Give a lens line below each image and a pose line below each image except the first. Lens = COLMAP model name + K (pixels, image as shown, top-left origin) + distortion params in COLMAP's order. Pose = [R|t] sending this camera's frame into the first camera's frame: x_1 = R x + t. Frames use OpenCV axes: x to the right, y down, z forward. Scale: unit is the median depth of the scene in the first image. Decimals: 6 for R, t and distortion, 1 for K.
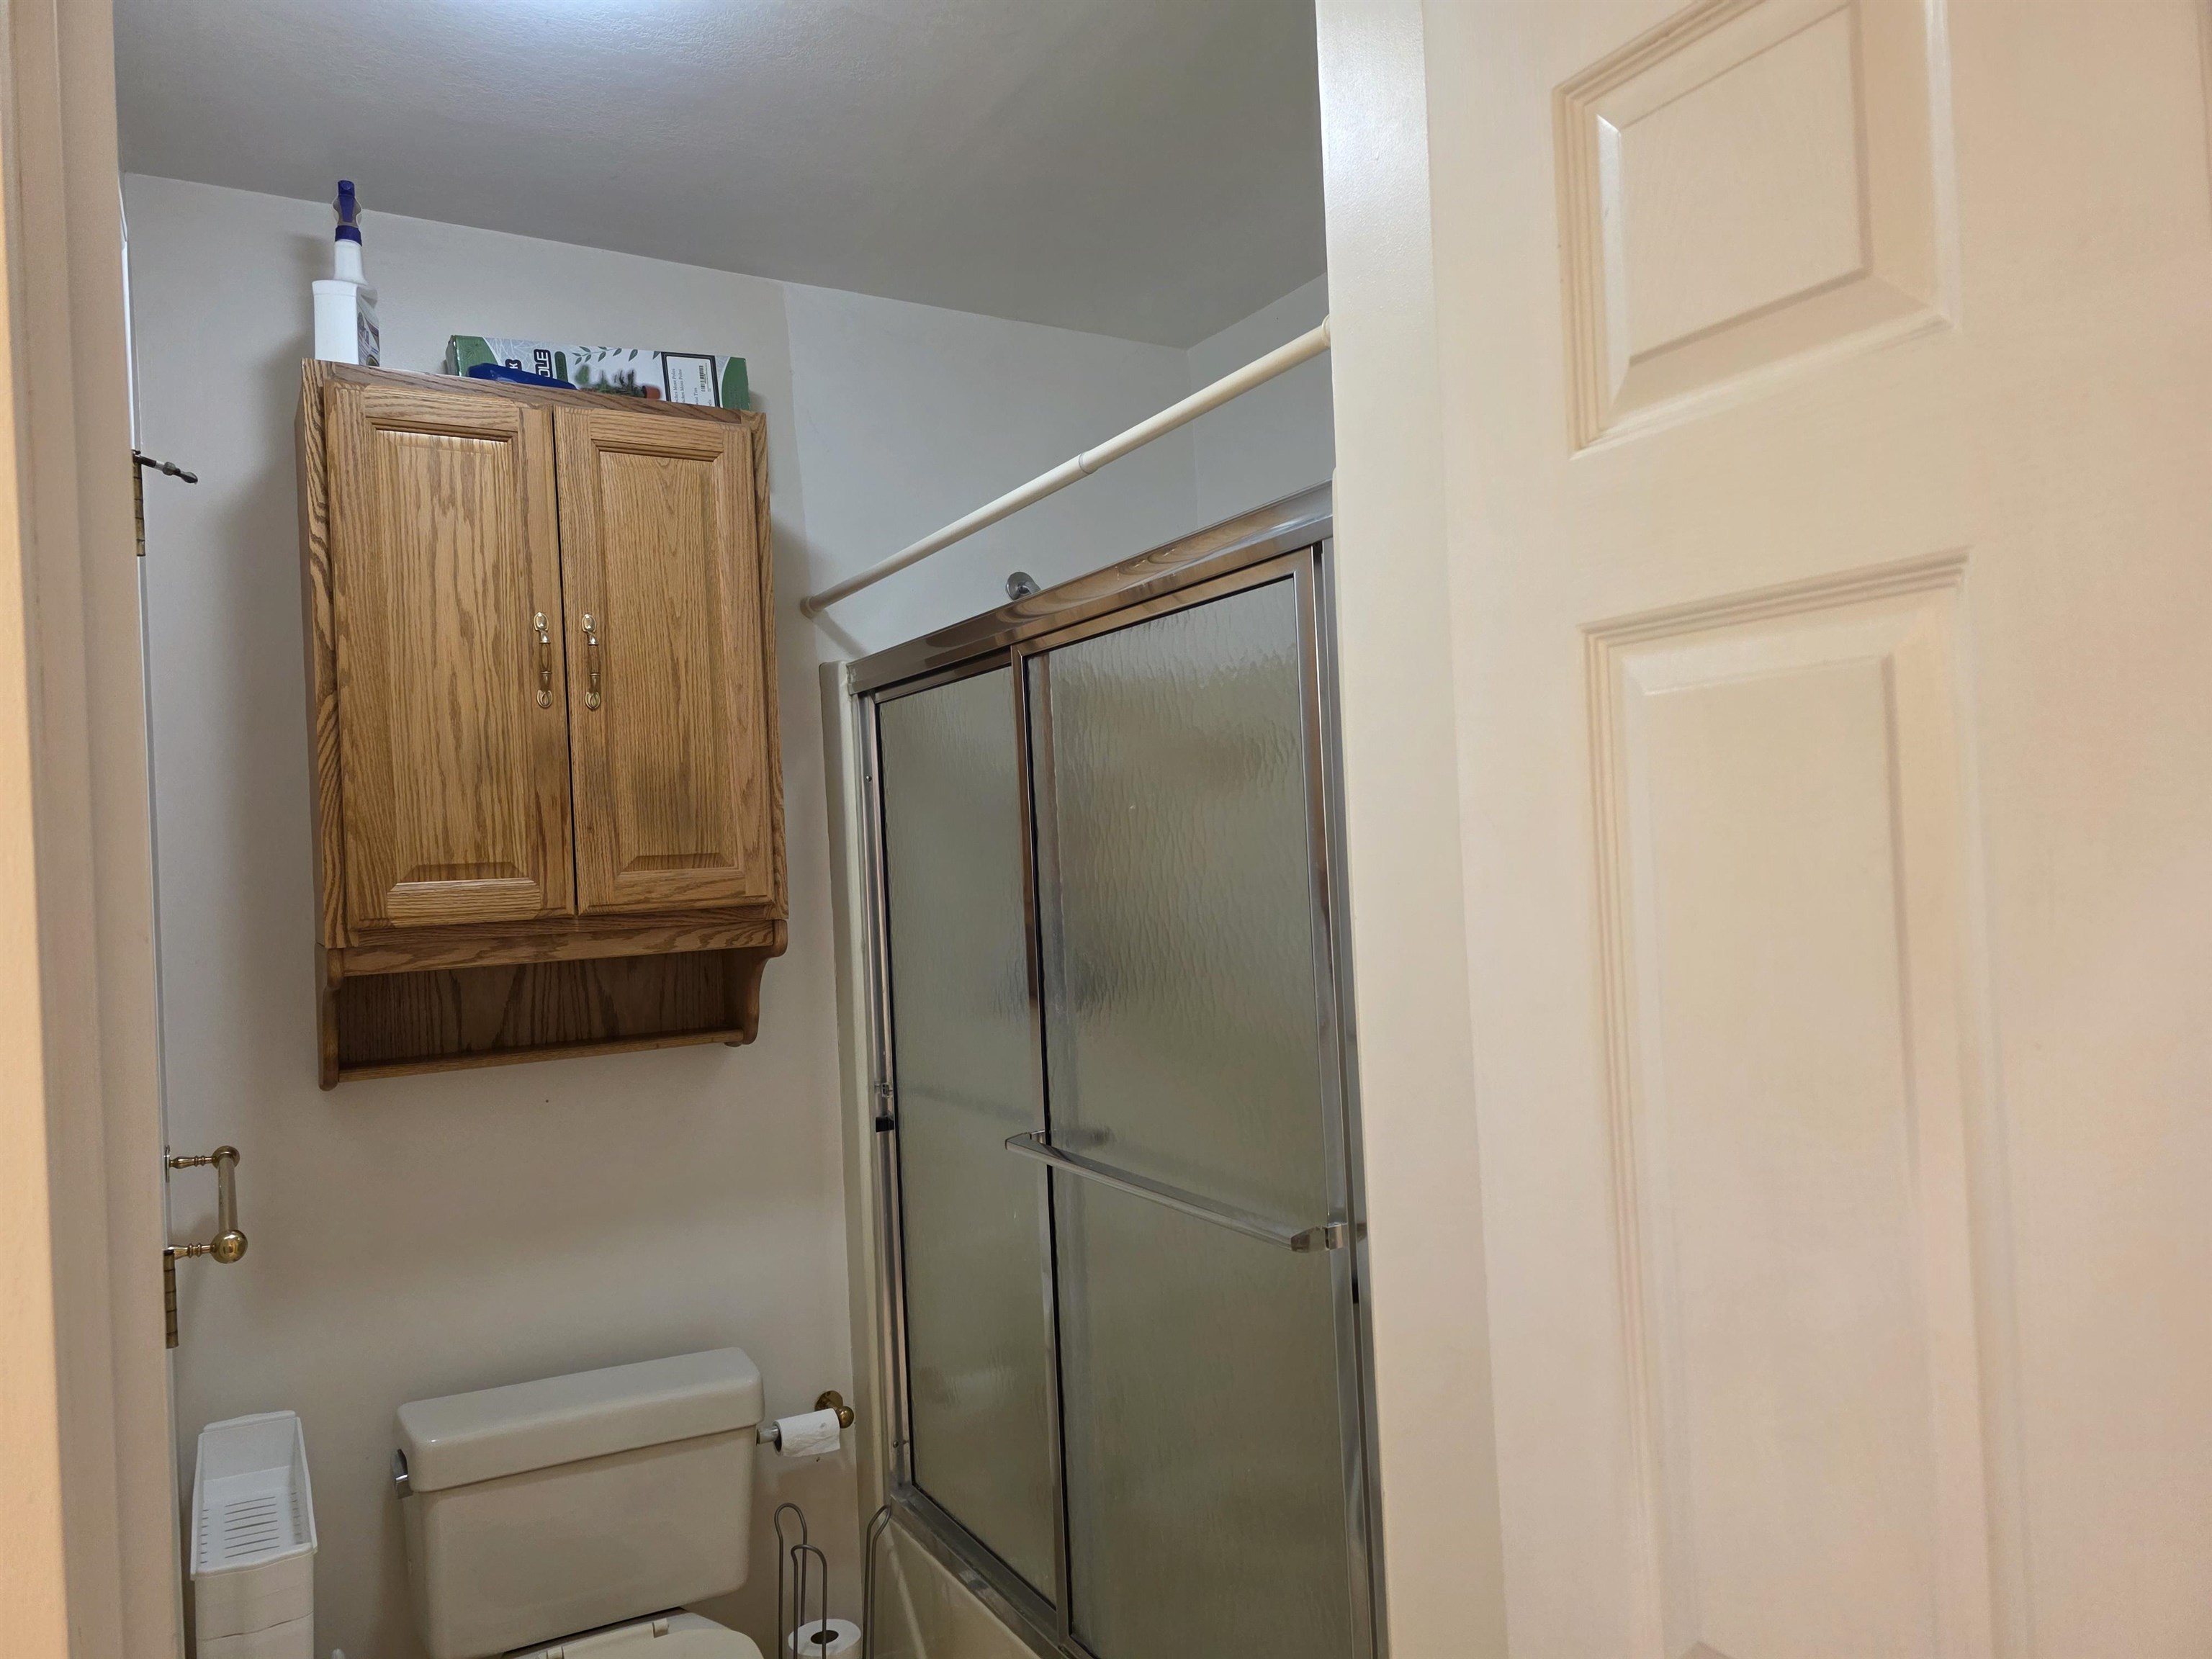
lens RADIAL K [[1485.3, 0, 1113.1], [0, 1485.3, 837.2], [0, 0, 1]] dist [0.057862, -0.055028]
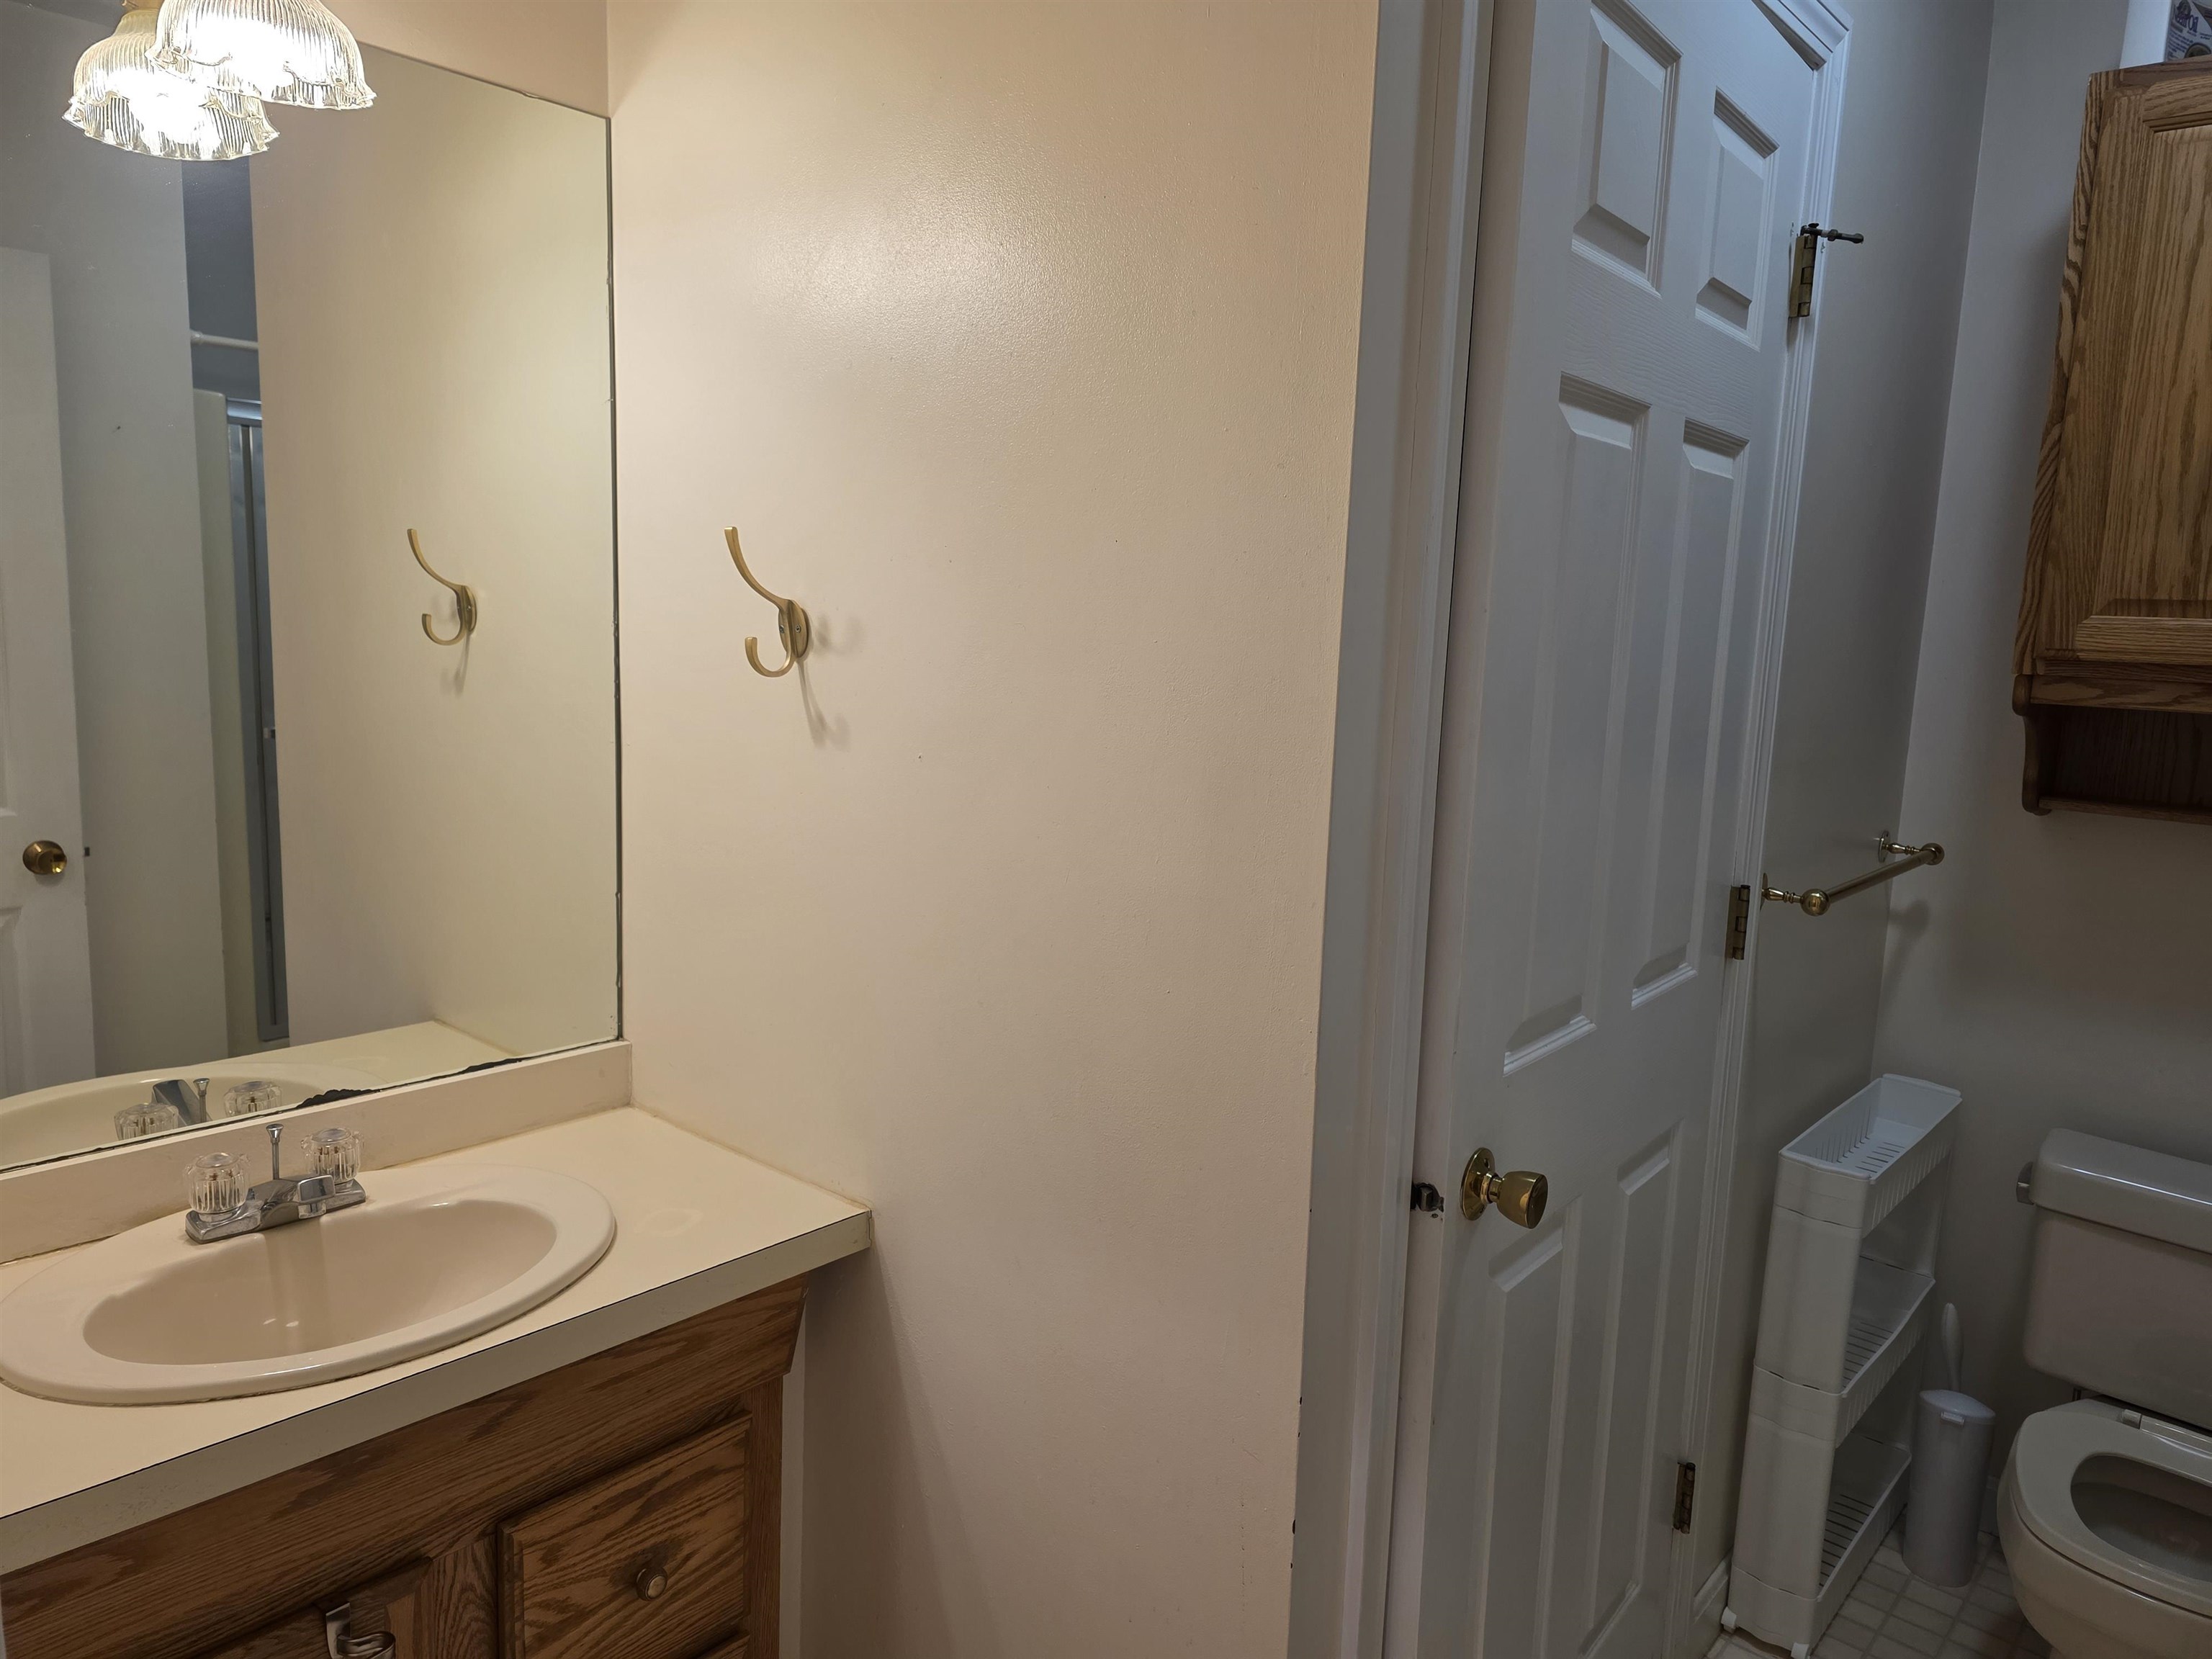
lens RADIAL K [[1485.3, 0, 1110.5], [0, 1485.3, 827.7], [0, 0, 1]] dist [0.057862, -0.055028]
pose [[0.309763, 0.195472, -0.930504, 0.274875], [-0.041815, 0.980493, 0.192053, 0.003877], [0.949894, -0.020581, 0.311894, 0.069286]]
